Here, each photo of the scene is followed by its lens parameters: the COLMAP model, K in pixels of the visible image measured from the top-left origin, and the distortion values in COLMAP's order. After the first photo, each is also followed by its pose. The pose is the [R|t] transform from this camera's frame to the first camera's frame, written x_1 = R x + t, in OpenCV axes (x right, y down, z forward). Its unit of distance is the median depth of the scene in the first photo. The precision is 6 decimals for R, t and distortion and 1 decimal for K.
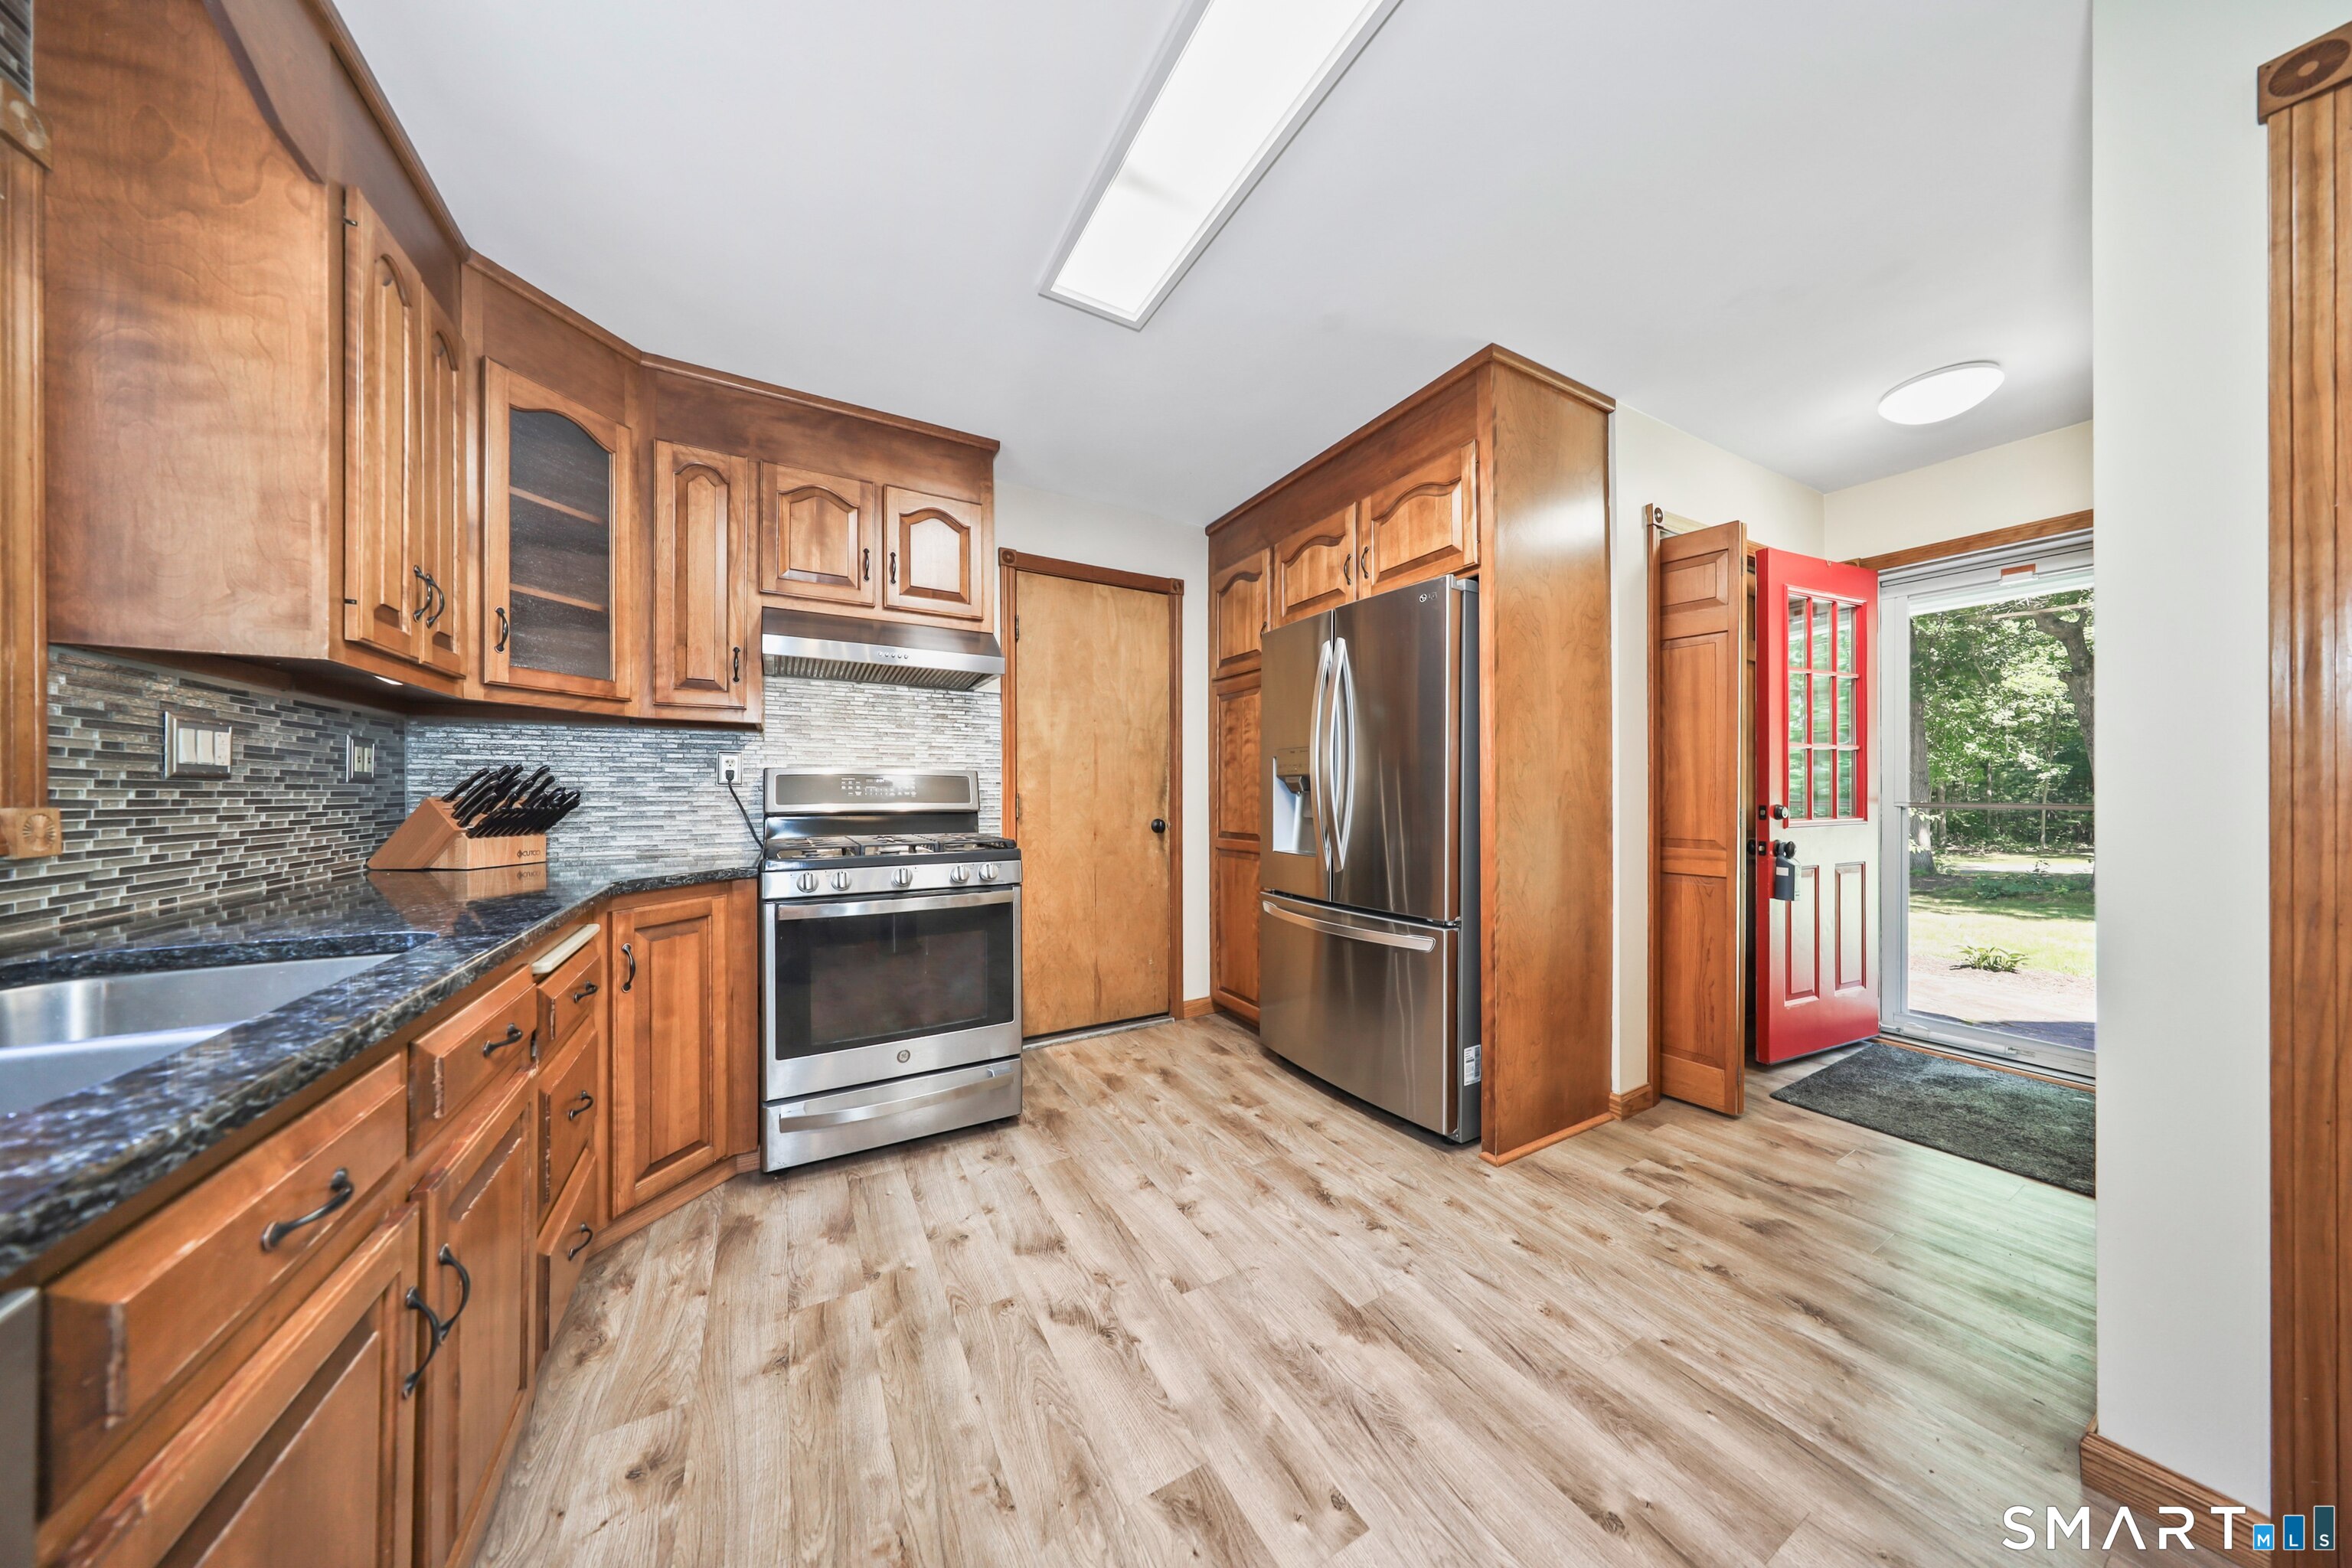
lens RADIAL K [[707.5, 0, 1176.0], [0, 707.5, 784.0], [0, 0, 1]] dist [-0.000733, -0.000090]
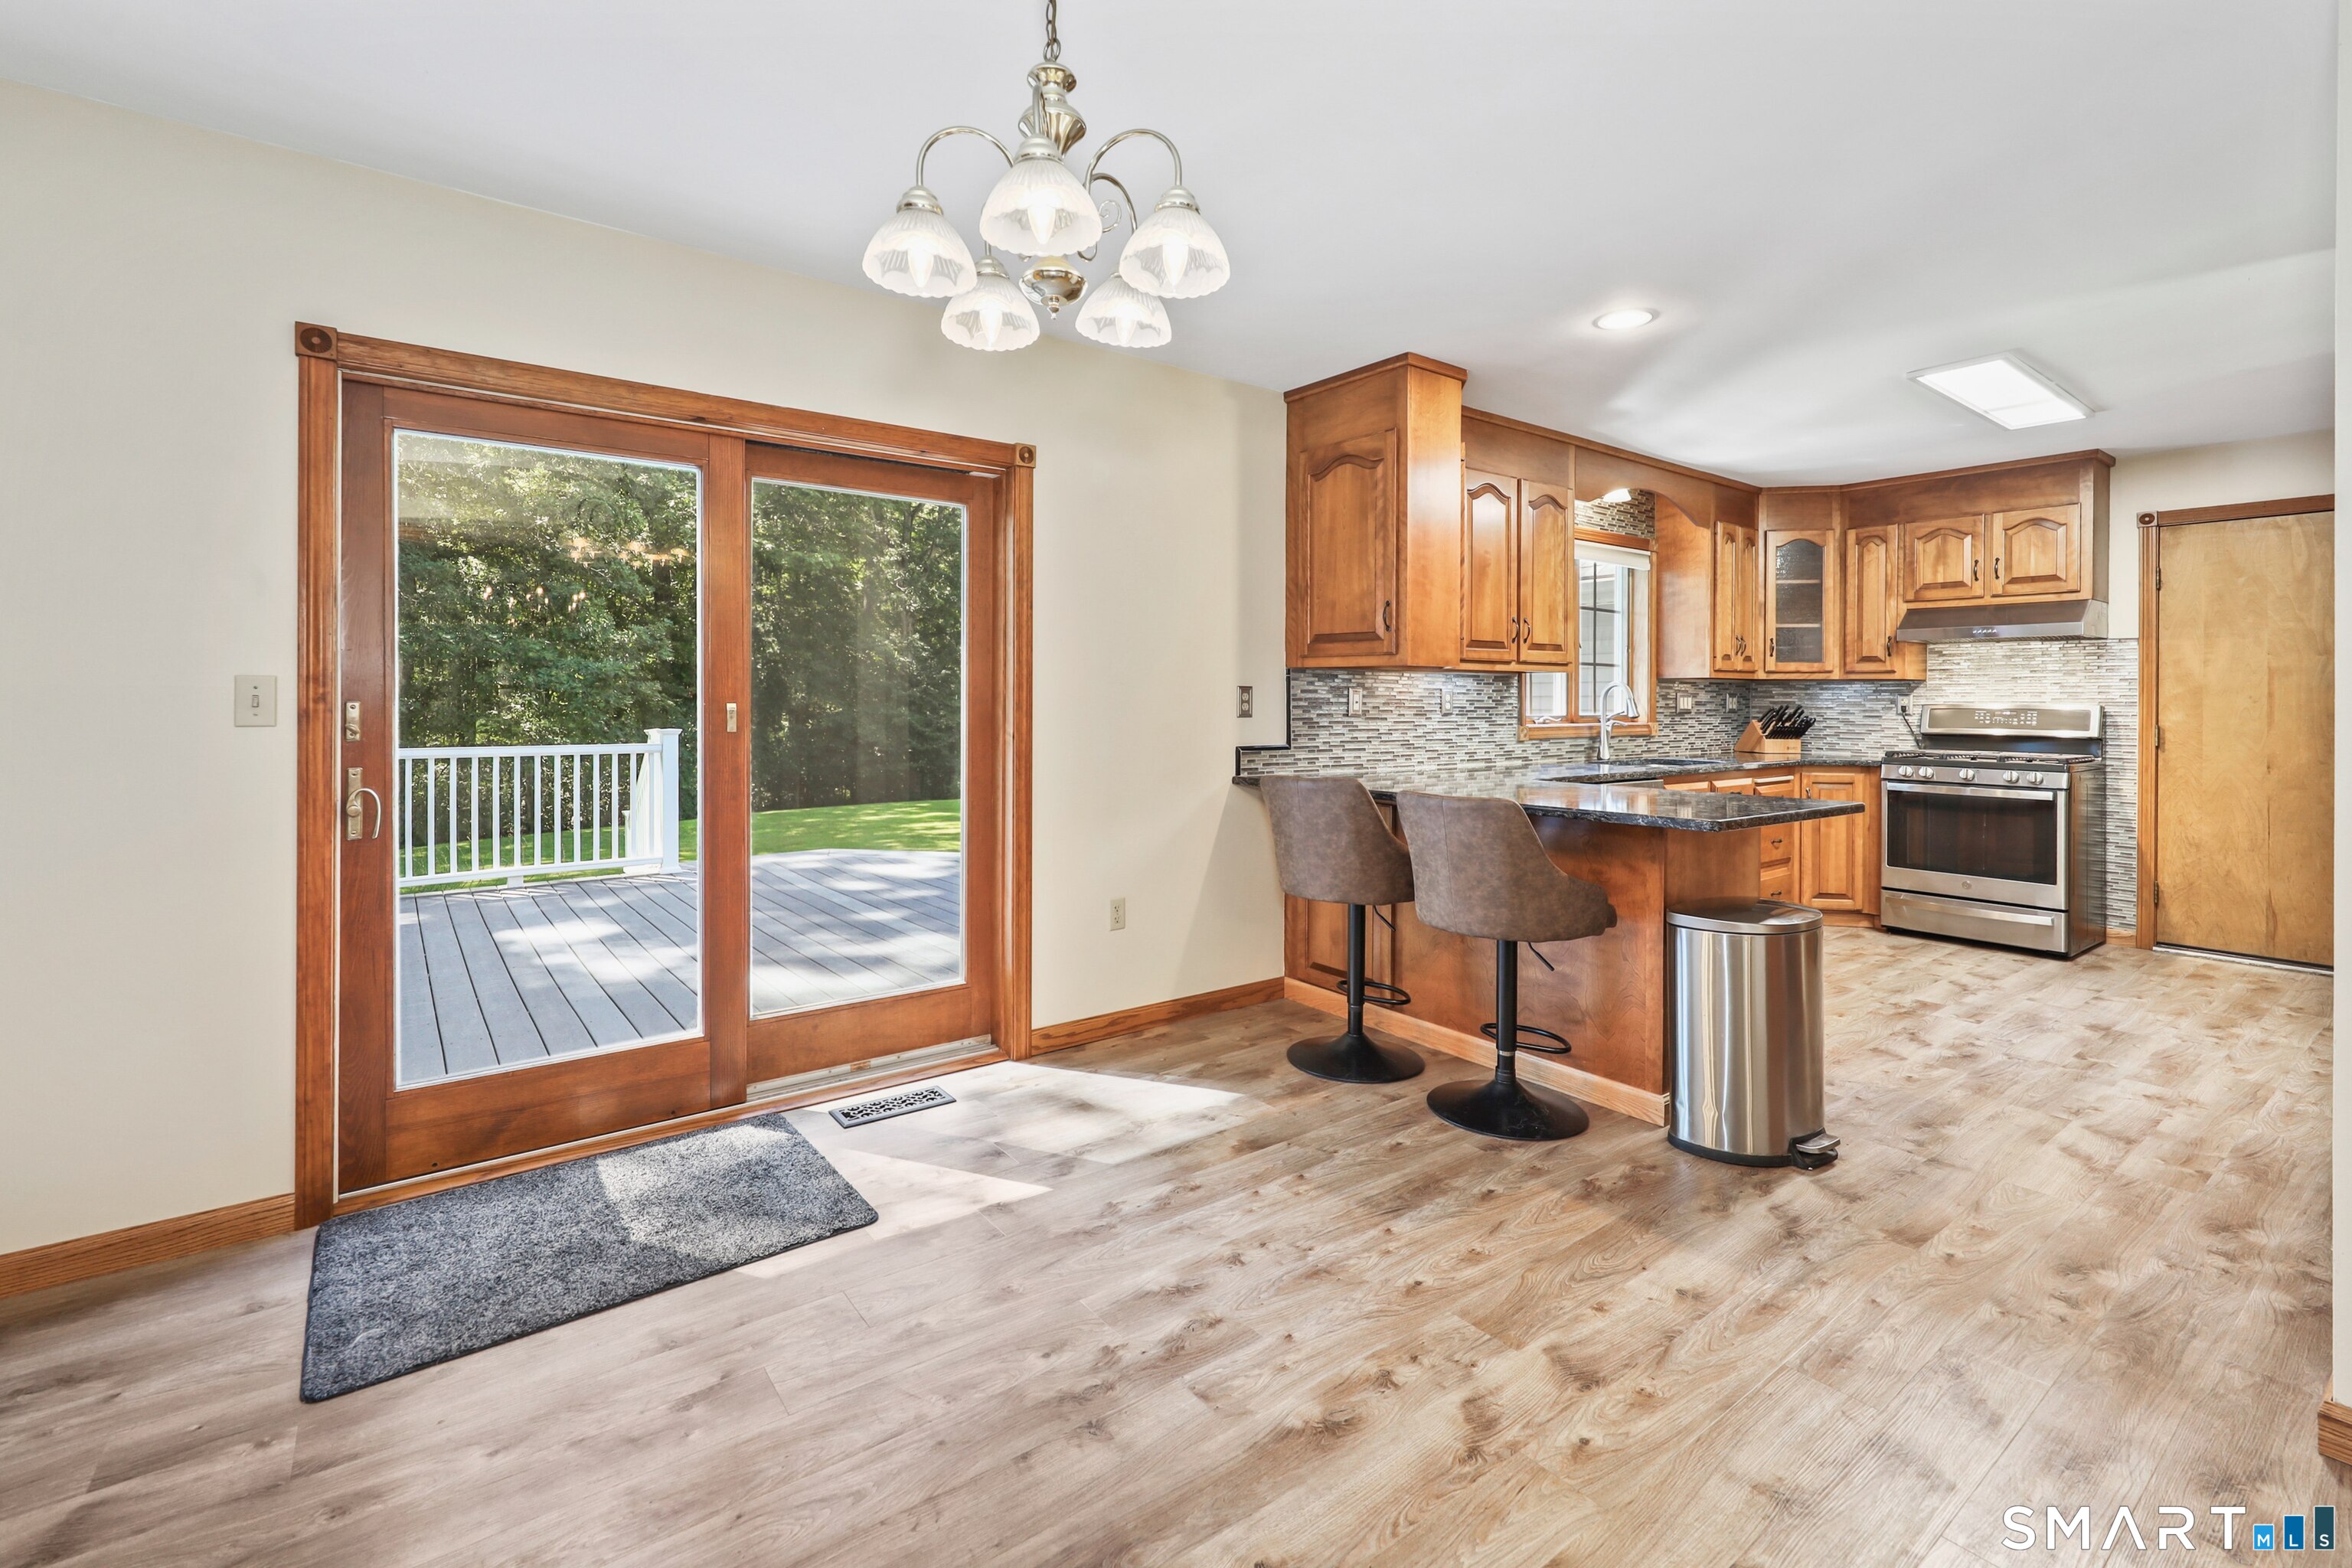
lens RADIAL K [[1025.4, 0, 1172.7], [0, 1025.4, 720.1], [0, 0, 1]] dist [-0.001239, -0.000071]
pose [[0.145507, 0.023646, -0.989075, 1.542043], [0.007178, 0.999663, 0.024955, -0.061264], [0.989331, -0.010731, 0.145288, -1.054546]]
